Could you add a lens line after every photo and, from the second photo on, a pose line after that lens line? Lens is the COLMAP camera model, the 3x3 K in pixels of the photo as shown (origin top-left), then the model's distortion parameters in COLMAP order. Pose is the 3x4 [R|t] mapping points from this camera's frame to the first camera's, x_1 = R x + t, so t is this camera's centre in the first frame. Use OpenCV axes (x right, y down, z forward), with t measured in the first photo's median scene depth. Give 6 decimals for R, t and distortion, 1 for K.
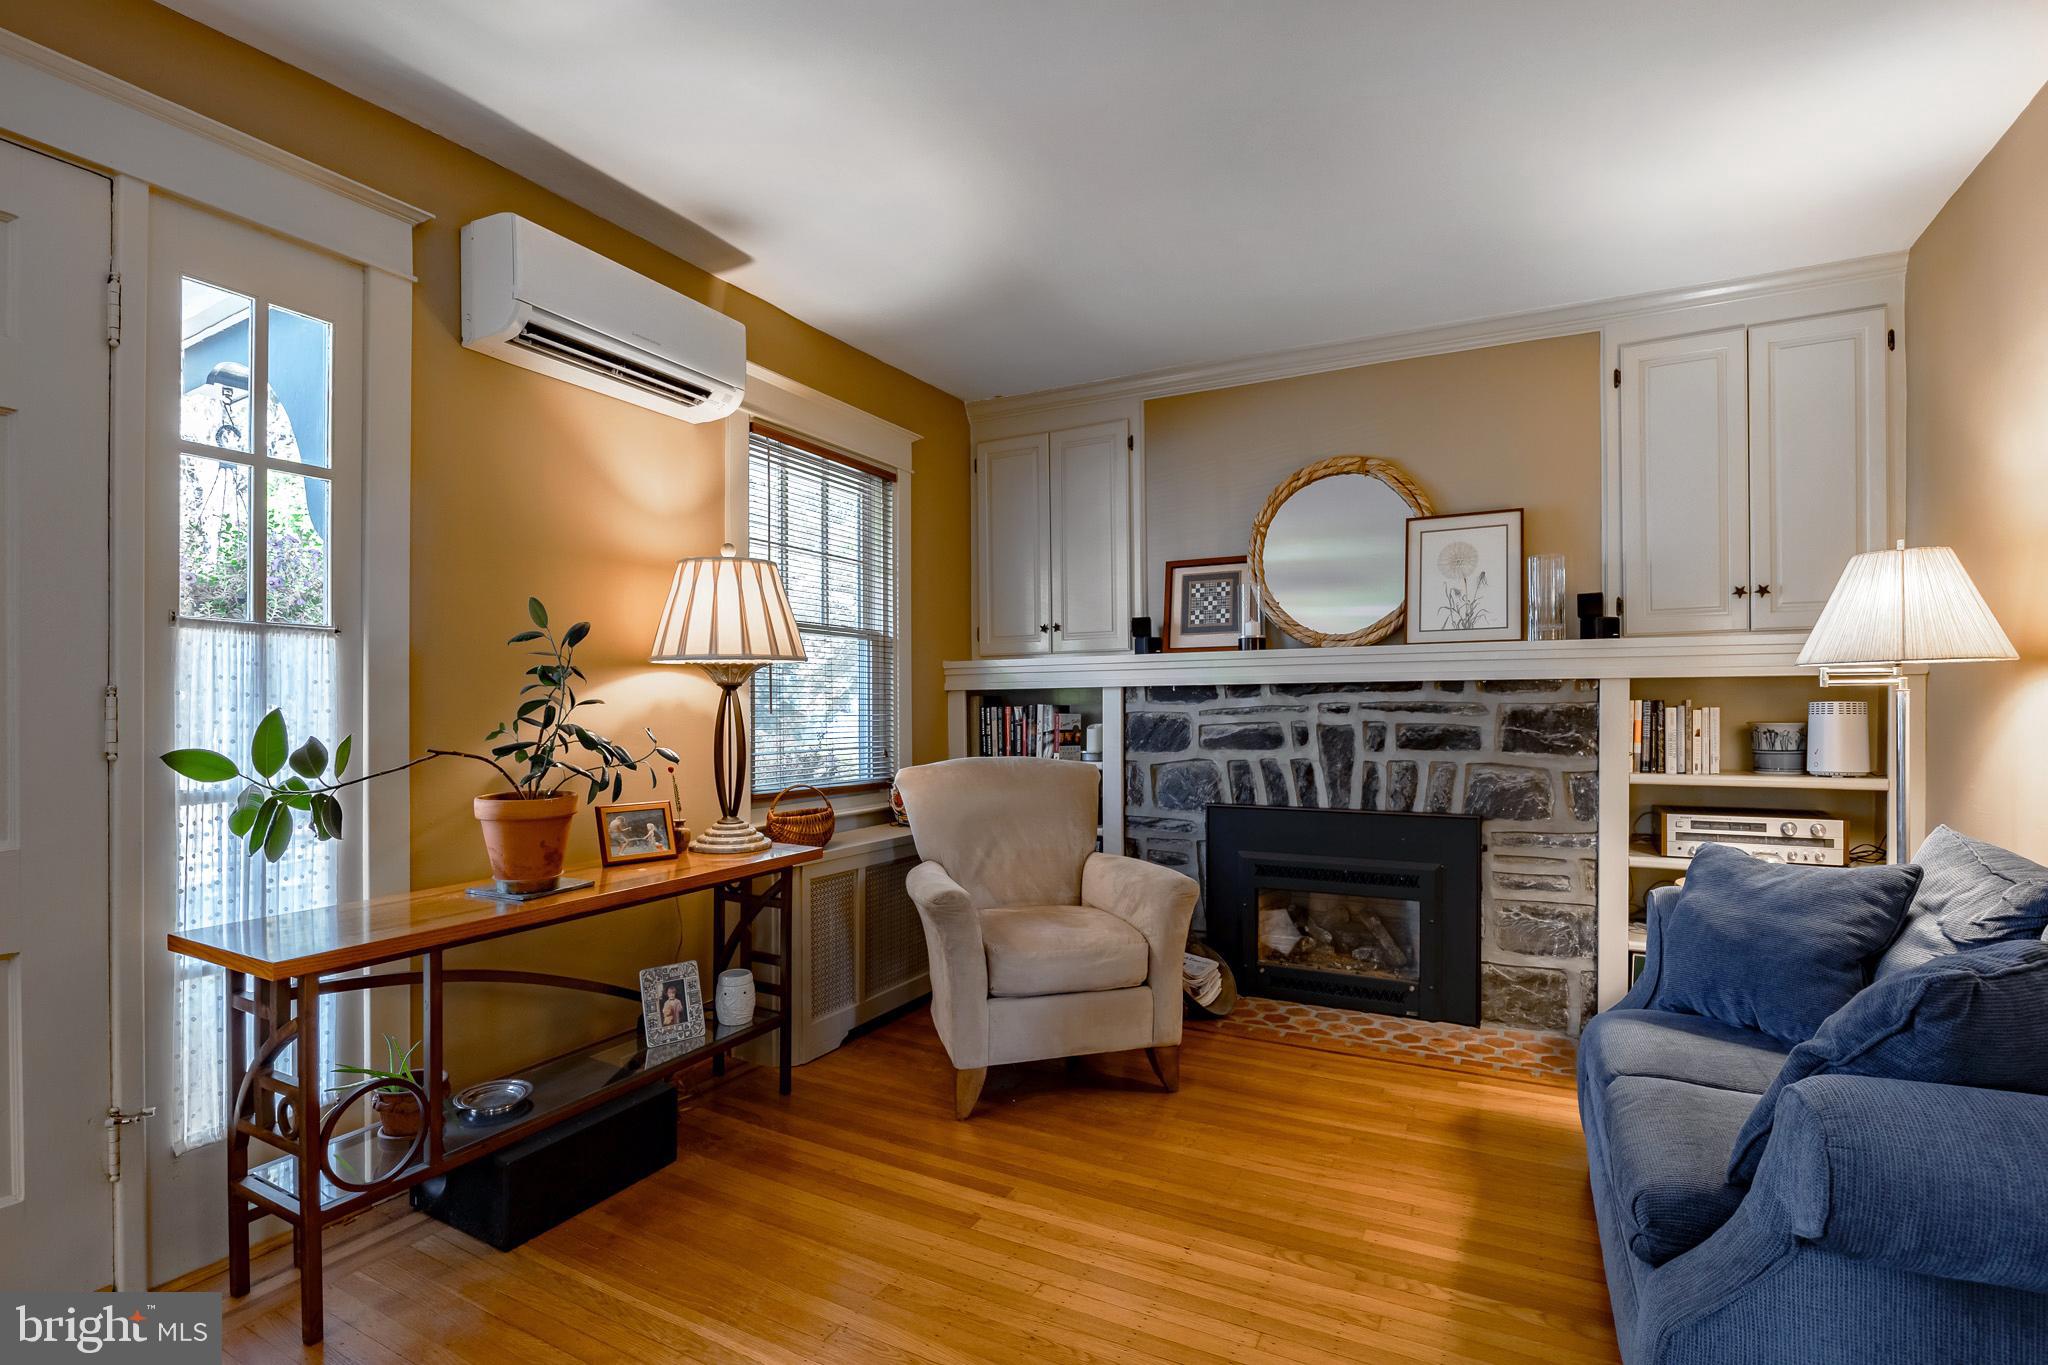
lens RADIAL K [[928.5, 0, 1047.7], [0, 928.5, 711.7], [0, 0, 1]] dist [-0.009984, 0.000781]
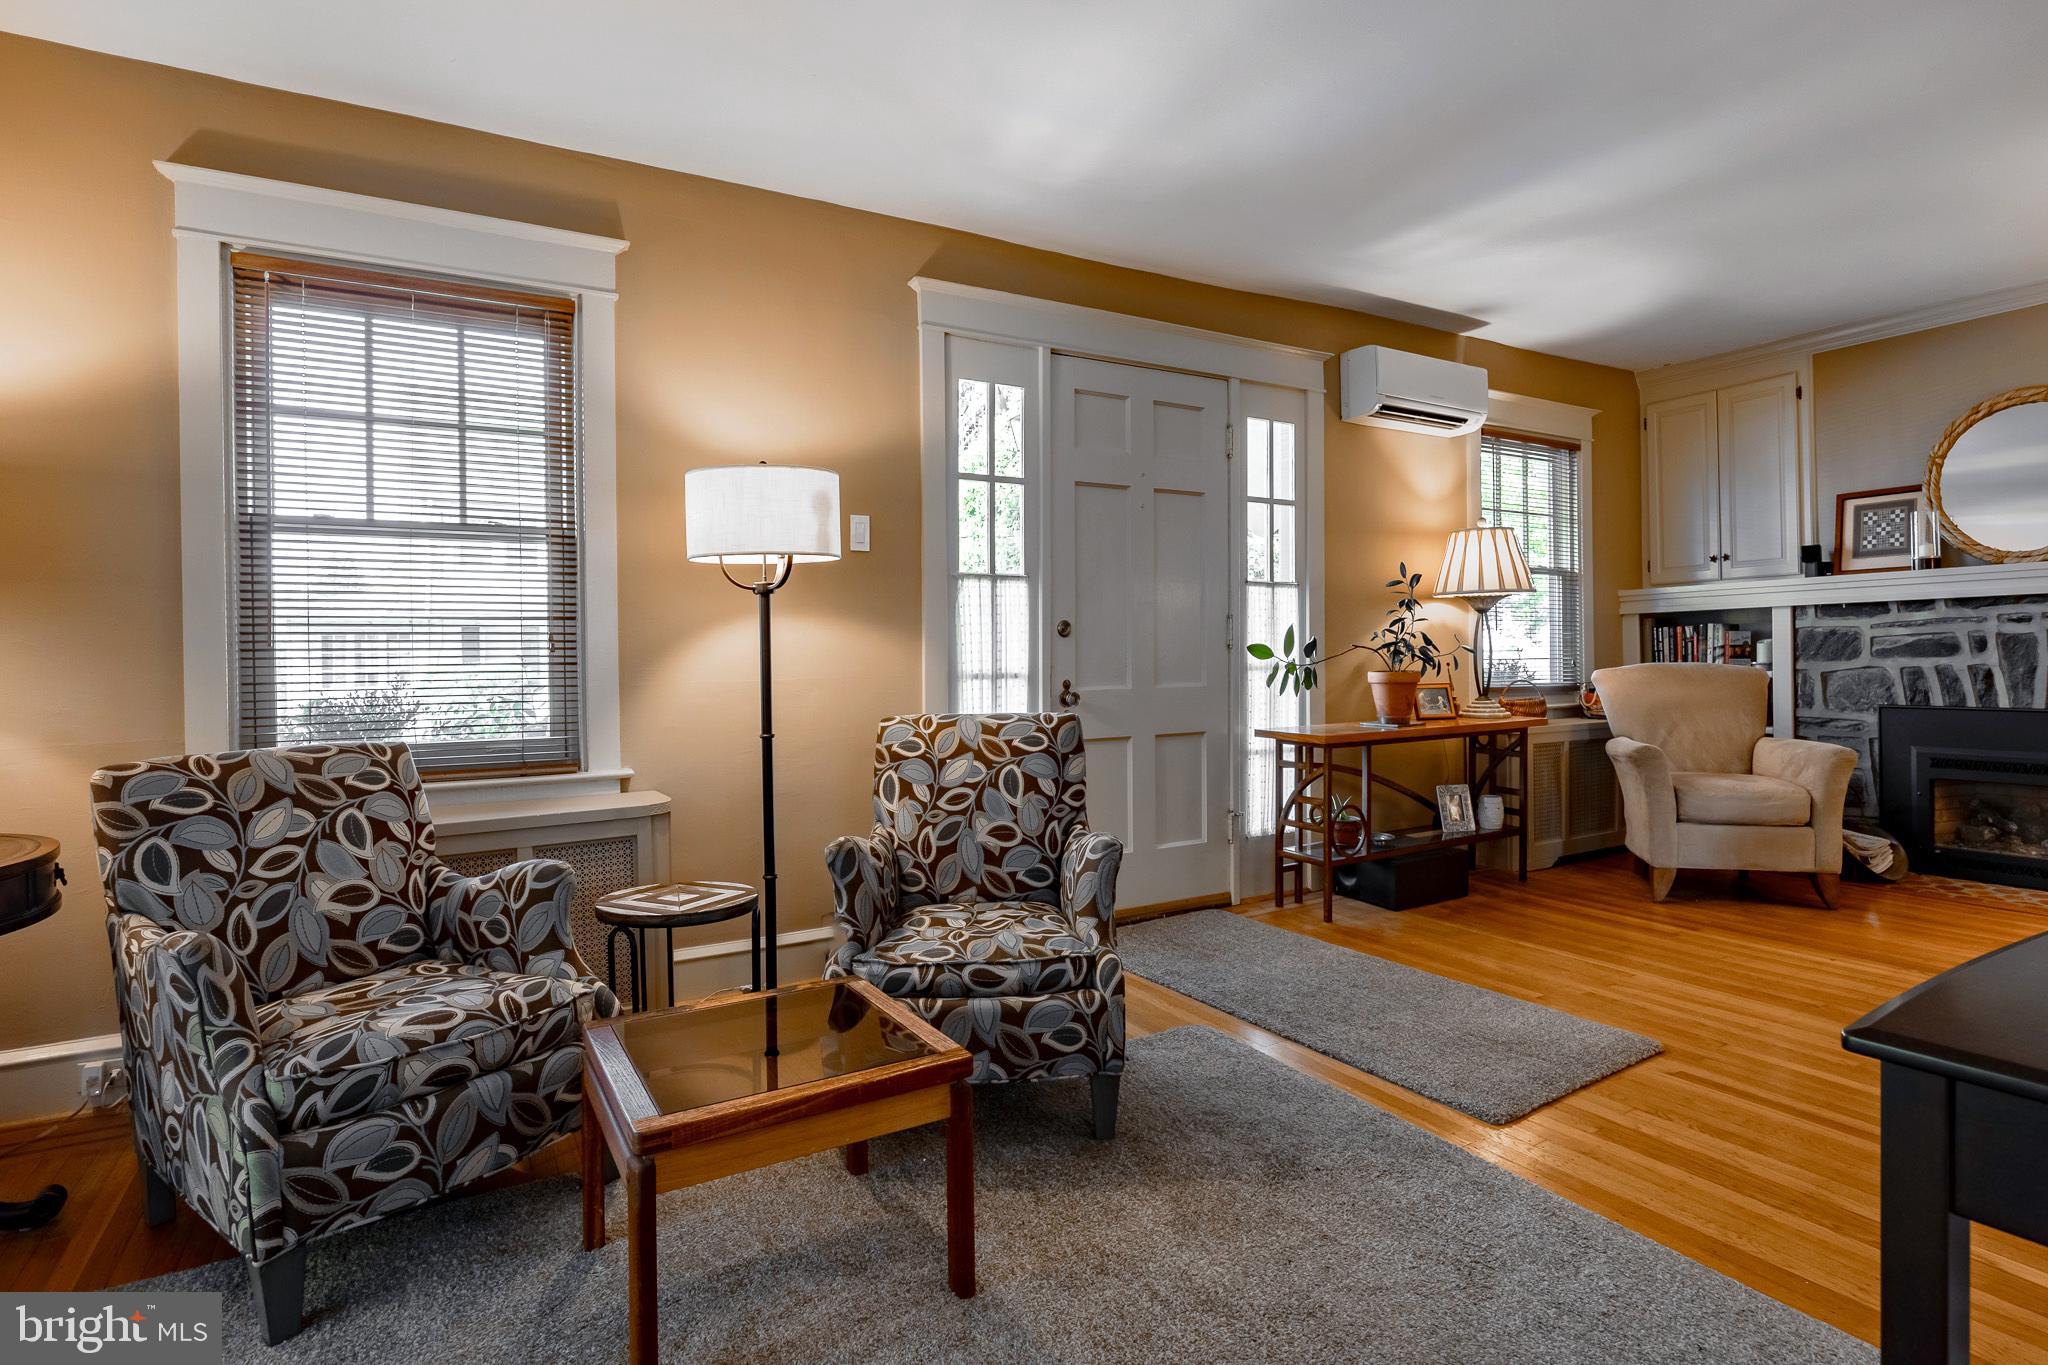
lens RADIAL K [[1058.5, 0, 1098.5], [0, 1058.5, 657.5], [0, 0, 1]] dist [-0.016828, 0.003306]
pose [[0.867932, -0.007822, -0.496622, -0.022708], [0.007572, 0.999968, -0.002517, 0.039145], [0.496626, -0.001576, 0.867963, -0.652912]]
